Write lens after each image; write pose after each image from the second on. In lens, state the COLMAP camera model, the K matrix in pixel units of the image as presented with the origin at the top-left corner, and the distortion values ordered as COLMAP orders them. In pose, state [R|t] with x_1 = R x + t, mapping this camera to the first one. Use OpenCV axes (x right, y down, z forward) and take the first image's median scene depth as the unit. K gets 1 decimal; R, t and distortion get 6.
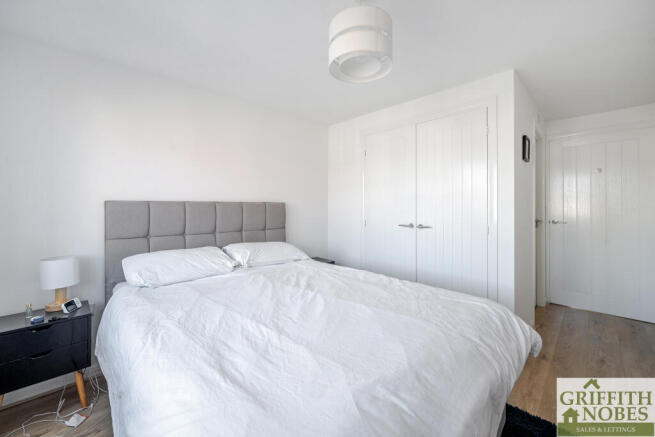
lens RADIAL K [[264.5, 0, 323.9], [0, 264.5, 206.5], [0, 0, 1]] dist [-0.018946, 0.000049]
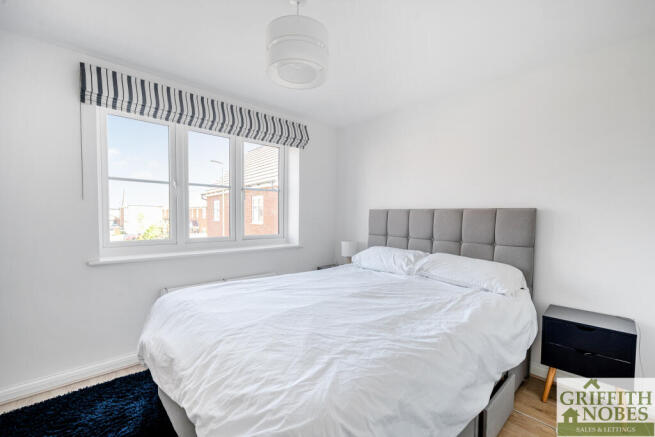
lens RADIAL K [[289.9, 0, 325.8], [0, 289.9, 219.5], [0, 0, 1]] dist [-0.002261, -0.000069]
pose [[-0.058045, 0.021933, -0.998073, 0.716717], [-0.004519, 0.999743, 0.022233, 0.000083], [0.998304, 0.005801, -0.057931, 0.647199]]
